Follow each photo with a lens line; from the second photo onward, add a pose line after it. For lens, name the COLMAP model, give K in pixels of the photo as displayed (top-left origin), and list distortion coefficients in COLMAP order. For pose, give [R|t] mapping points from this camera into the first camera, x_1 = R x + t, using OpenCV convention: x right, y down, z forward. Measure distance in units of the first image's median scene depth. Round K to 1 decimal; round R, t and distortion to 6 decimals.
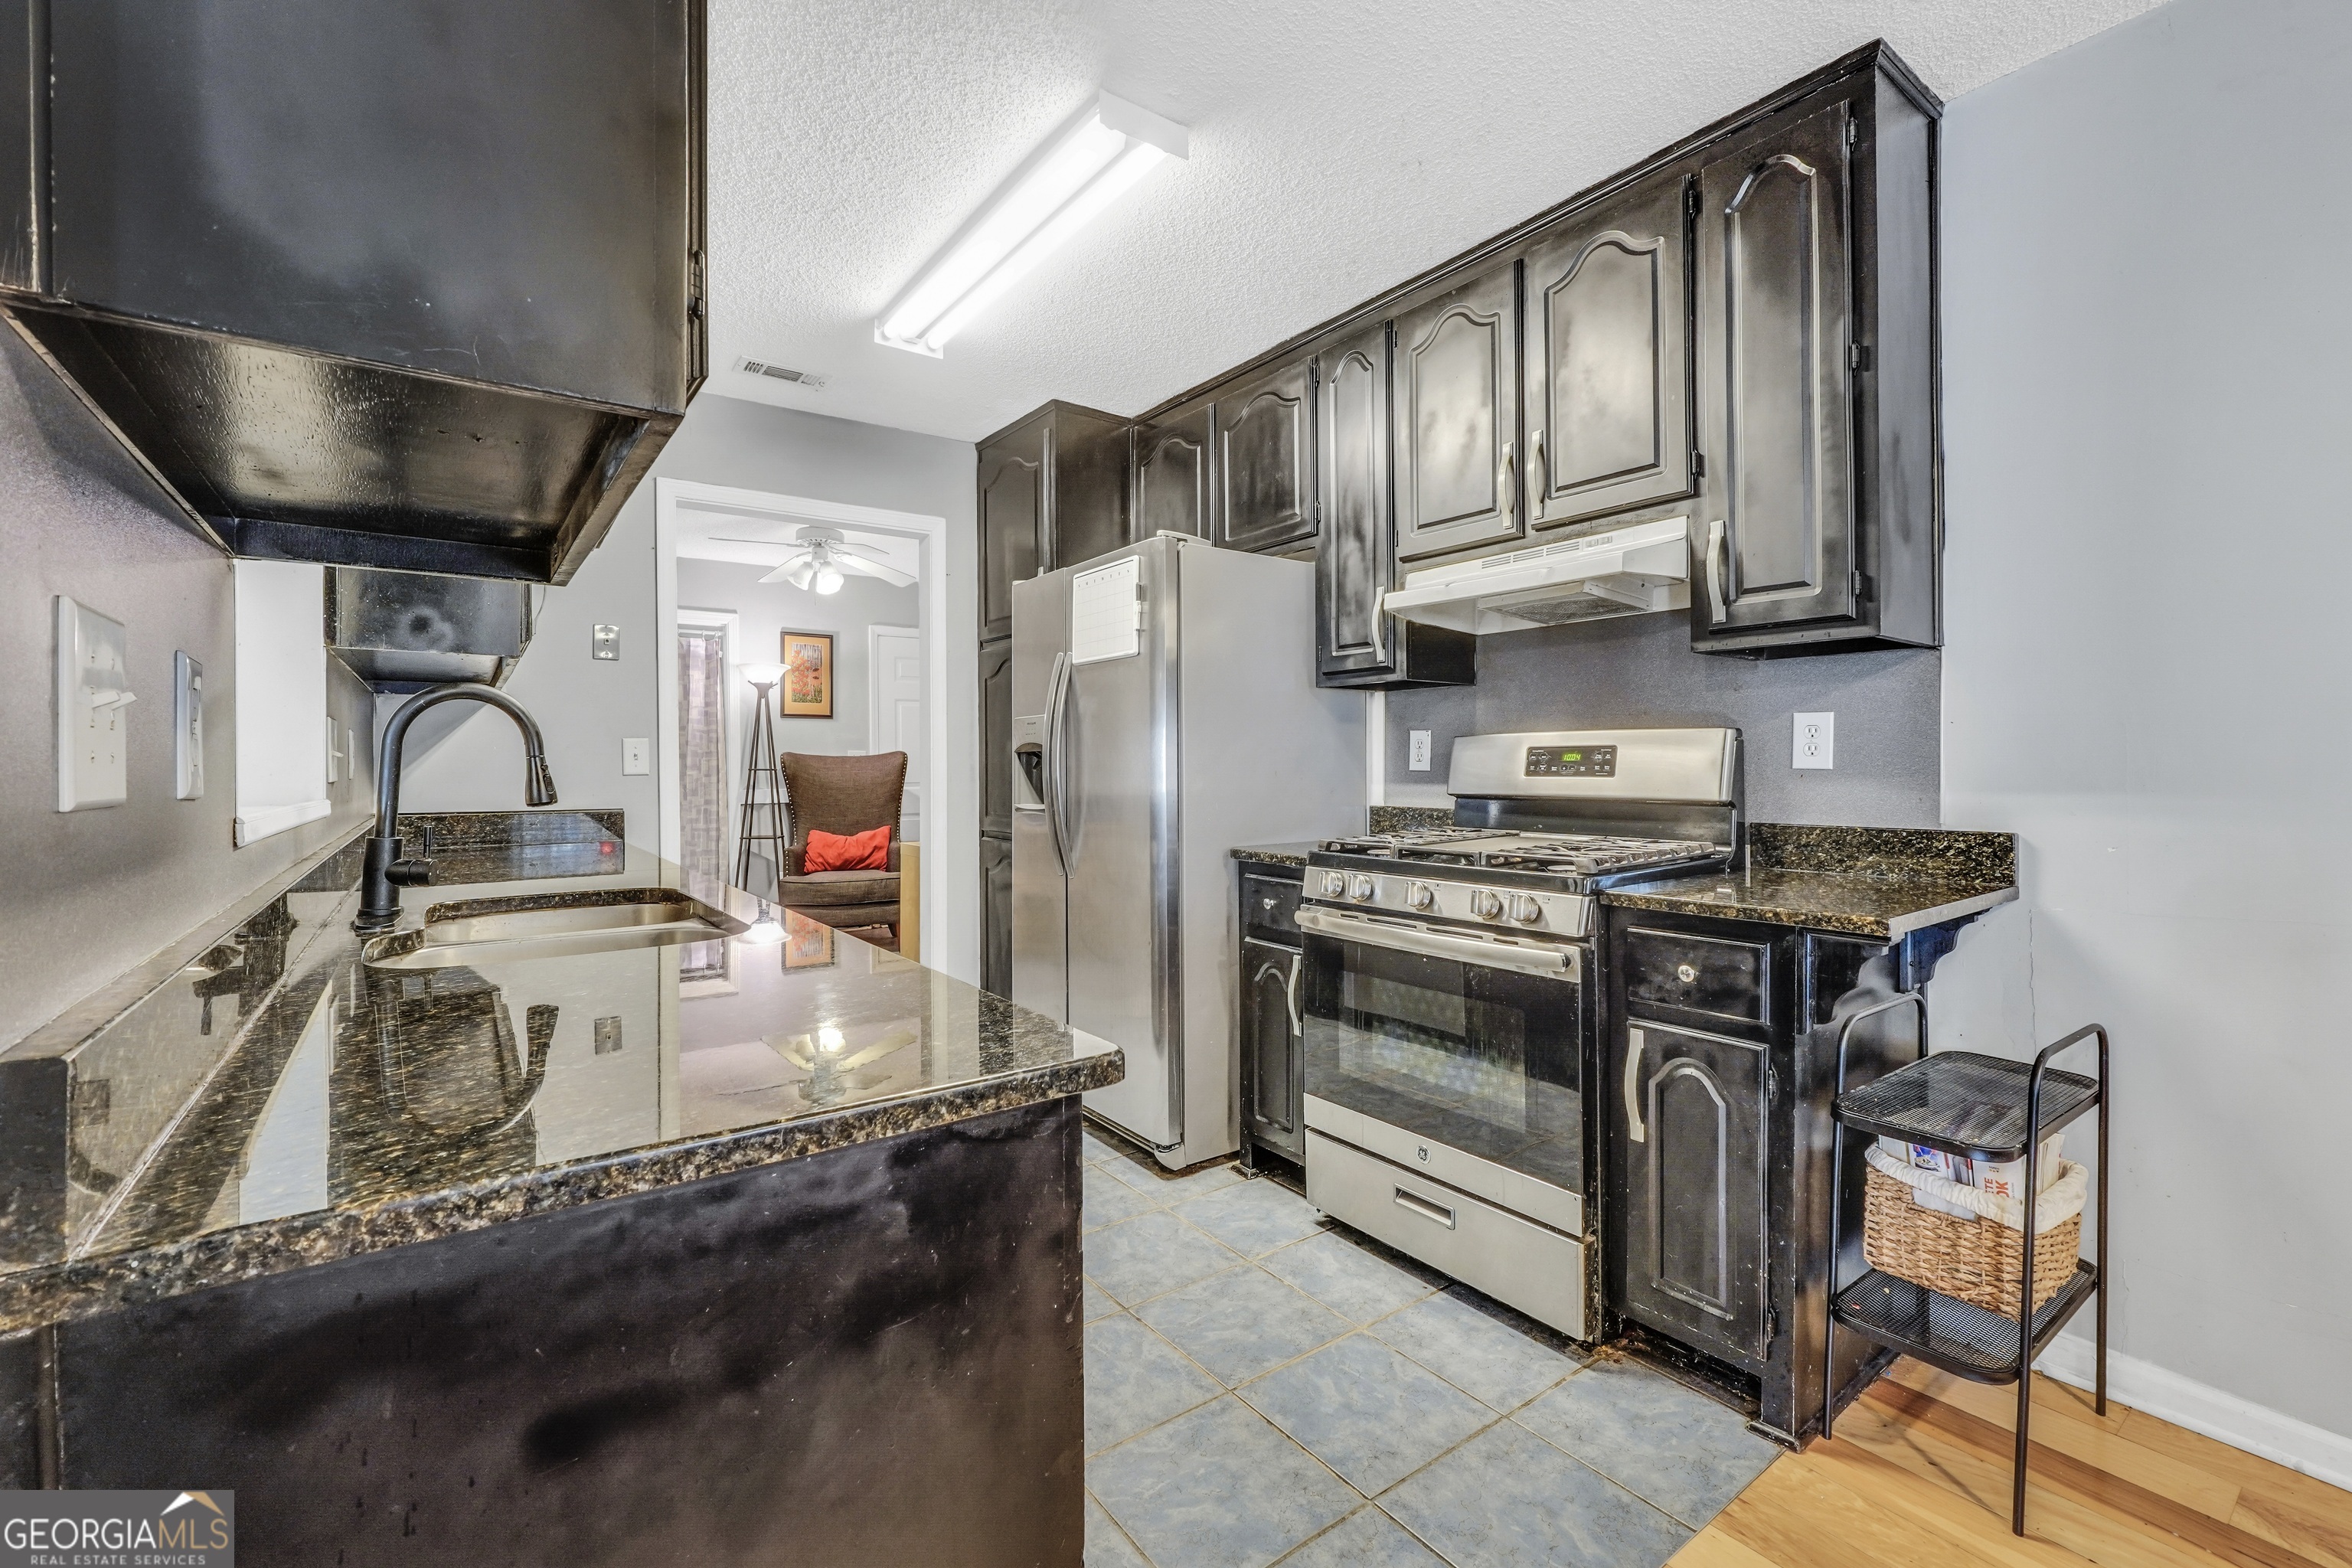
lens RADIAL K [[997.7, 0, 1156.0], [0, 997.7, 765.2], [0, 0, 1]] dist [-0.023075, 0.008765]
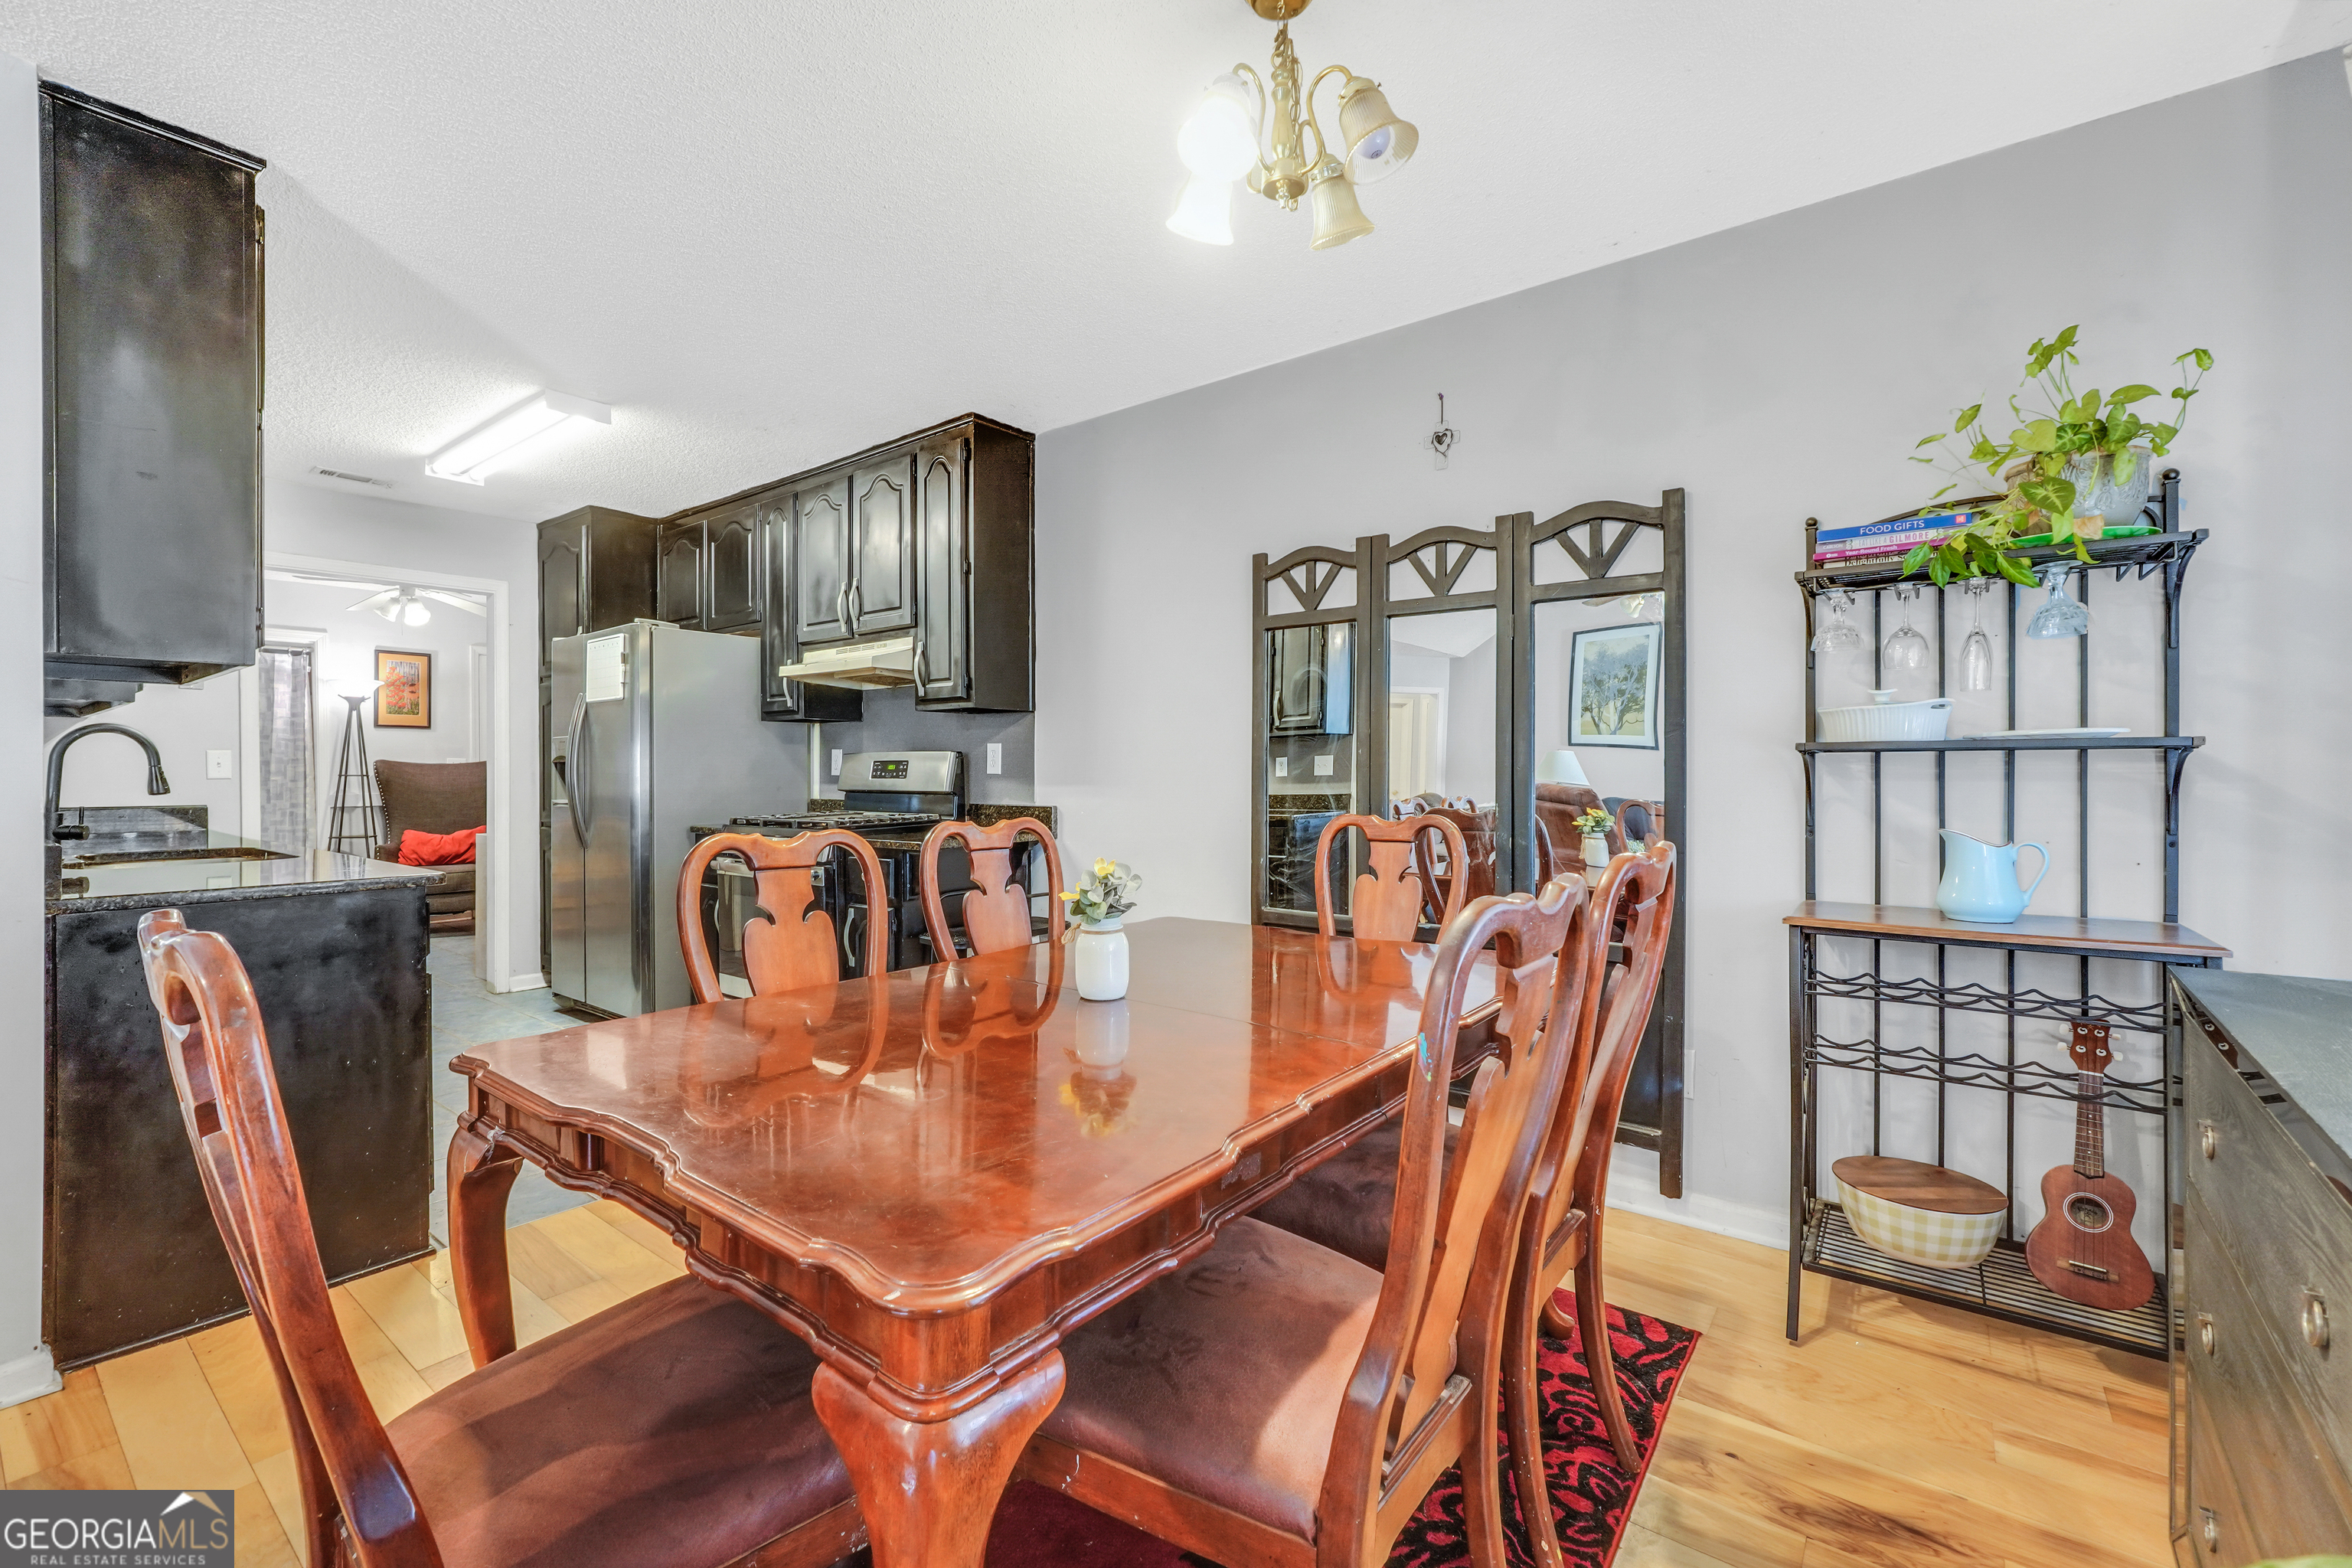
lens RADIAL K [[997.7, 0, 1156.0], [0, 997.7, 765.2], [0, 0, 1]] dist [-0.023075, 0.008765]
pose [[0.958983, 0.001235, 0.283462, 0.312841], [0.000249, 0.999986, -0.005197, -0.002042], [-0.283465, 0.005055, 0.958969, -0.637822]]
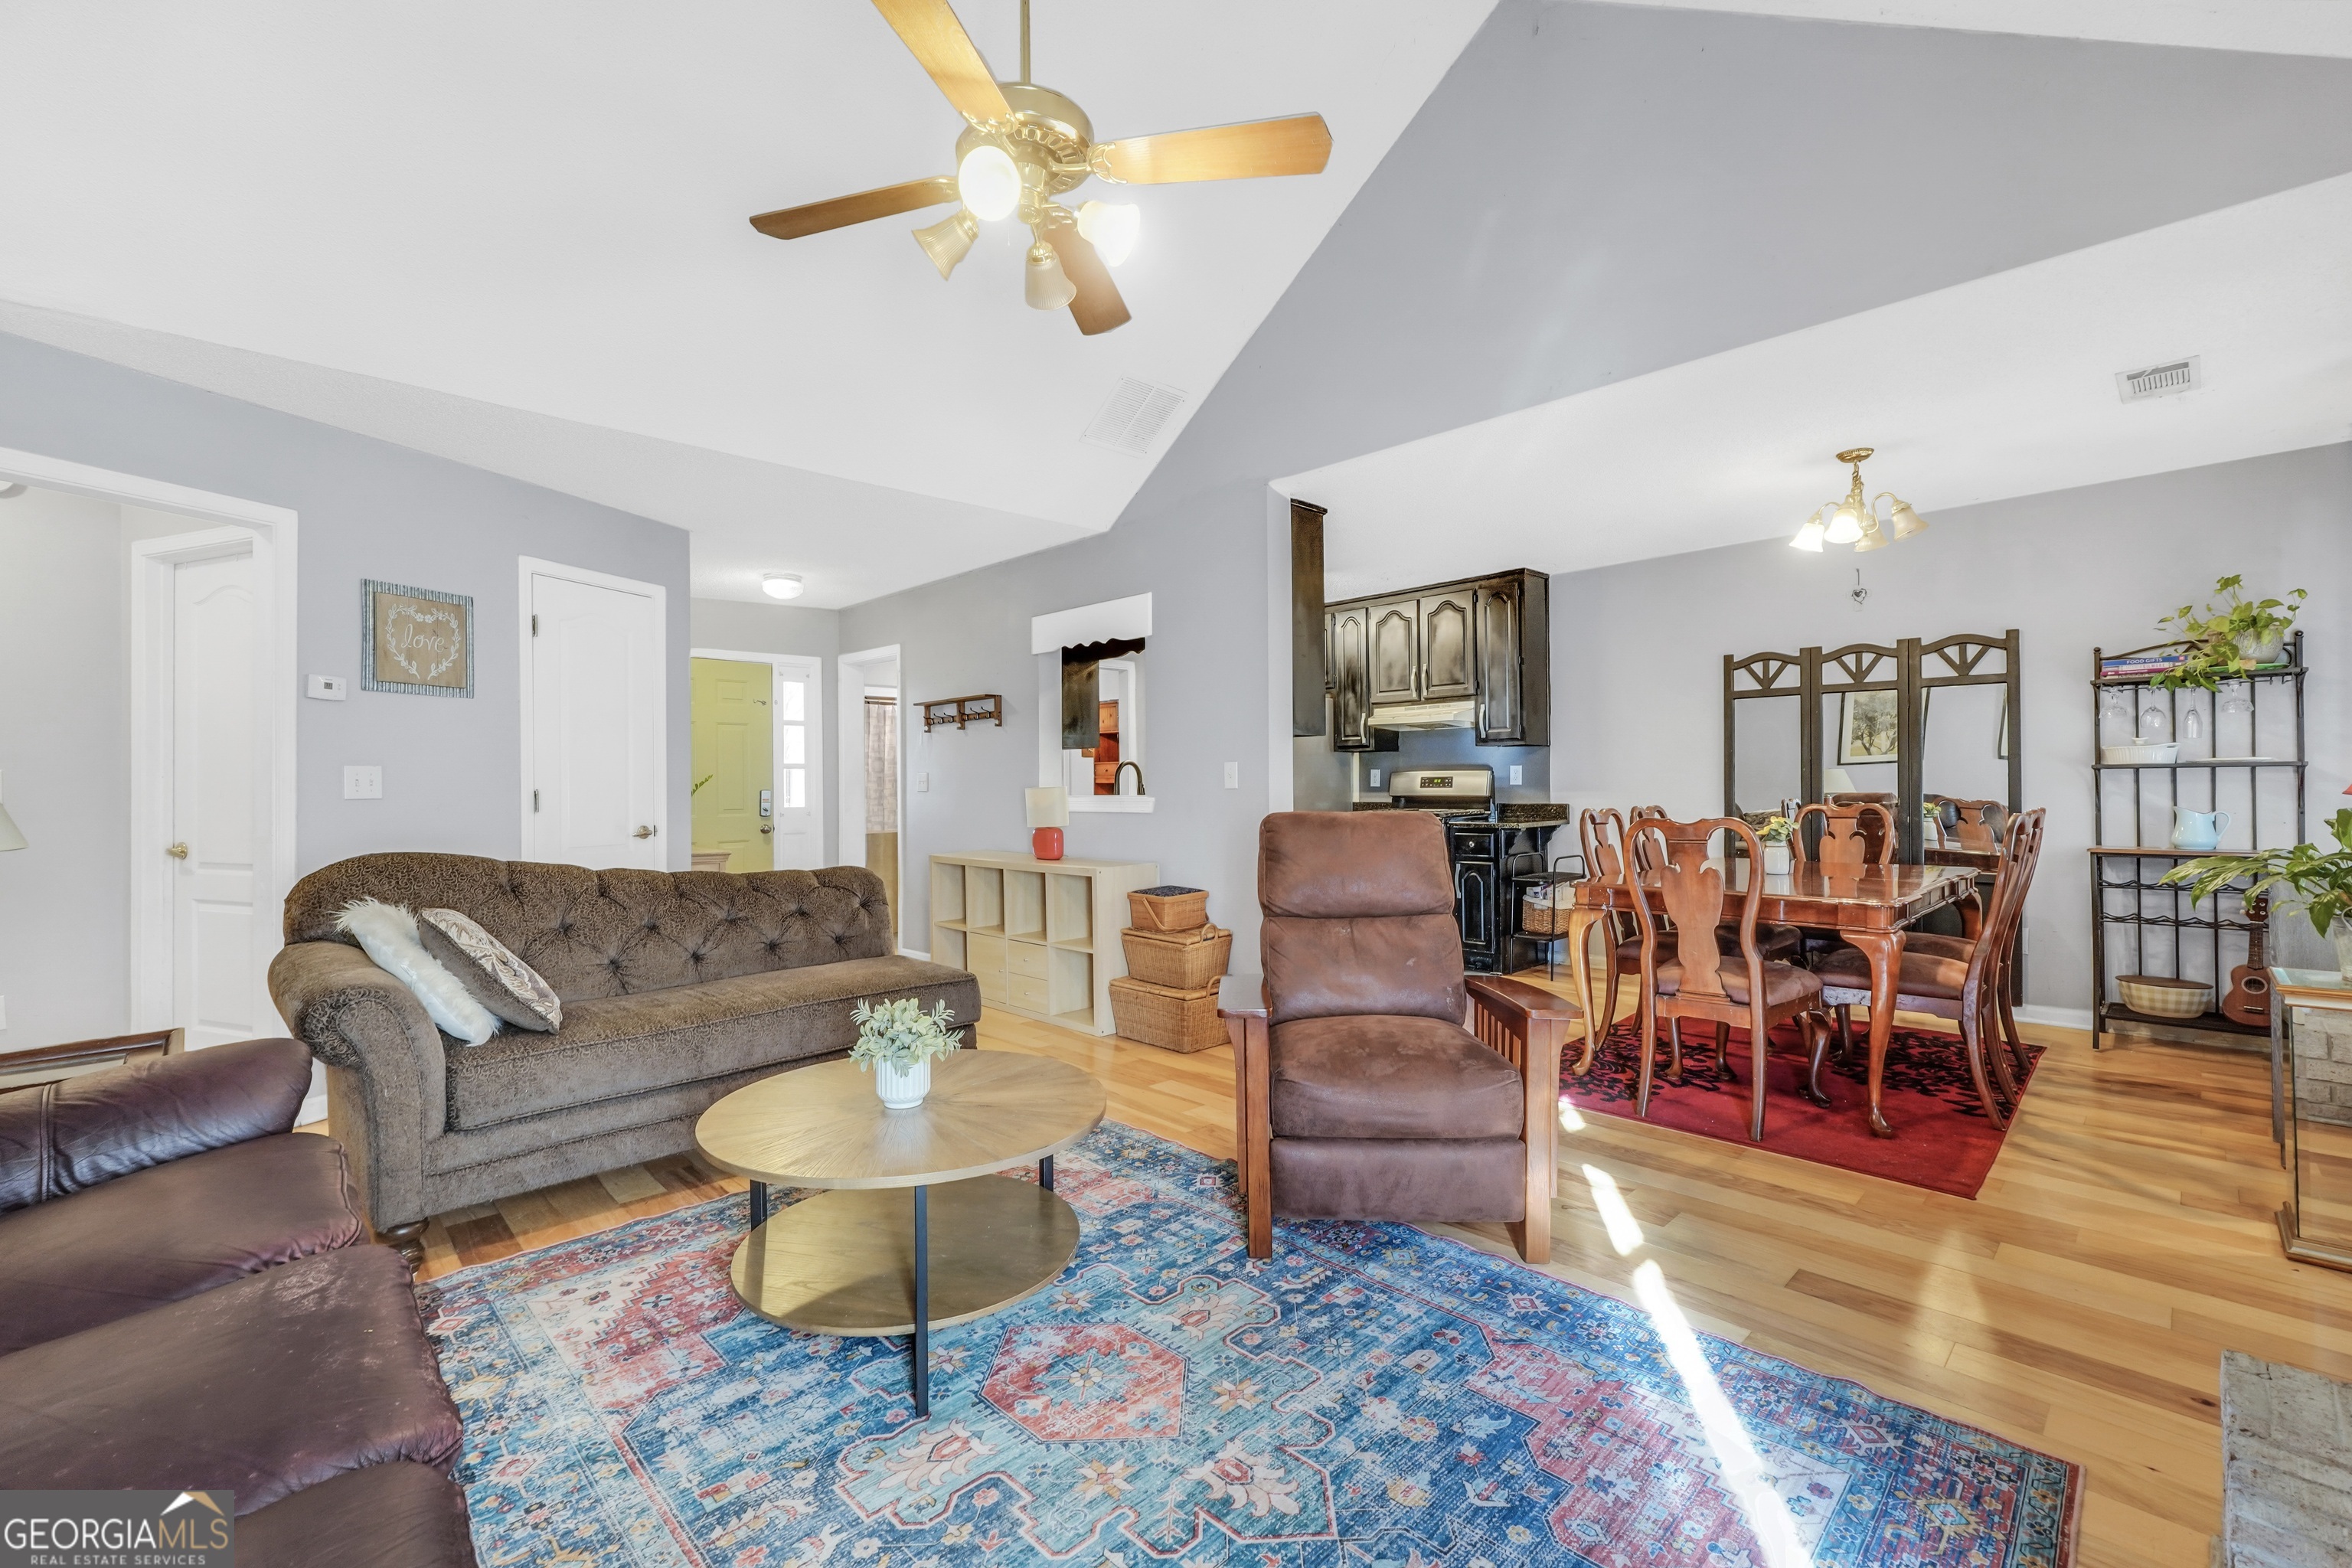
lens RADIAL K [[996.2, 0, 1166.5], [0, 996.2, 775.9], [0, 0, 1]] dist [-0.017540, 0.008671]
pose [[0.990311, -0.002196, 0.138851, -0.576264], [0.003986, 0.999913, -0.012610, 0.008206], [-0.138811, 0.013041, 0.990233, -1.322176]]
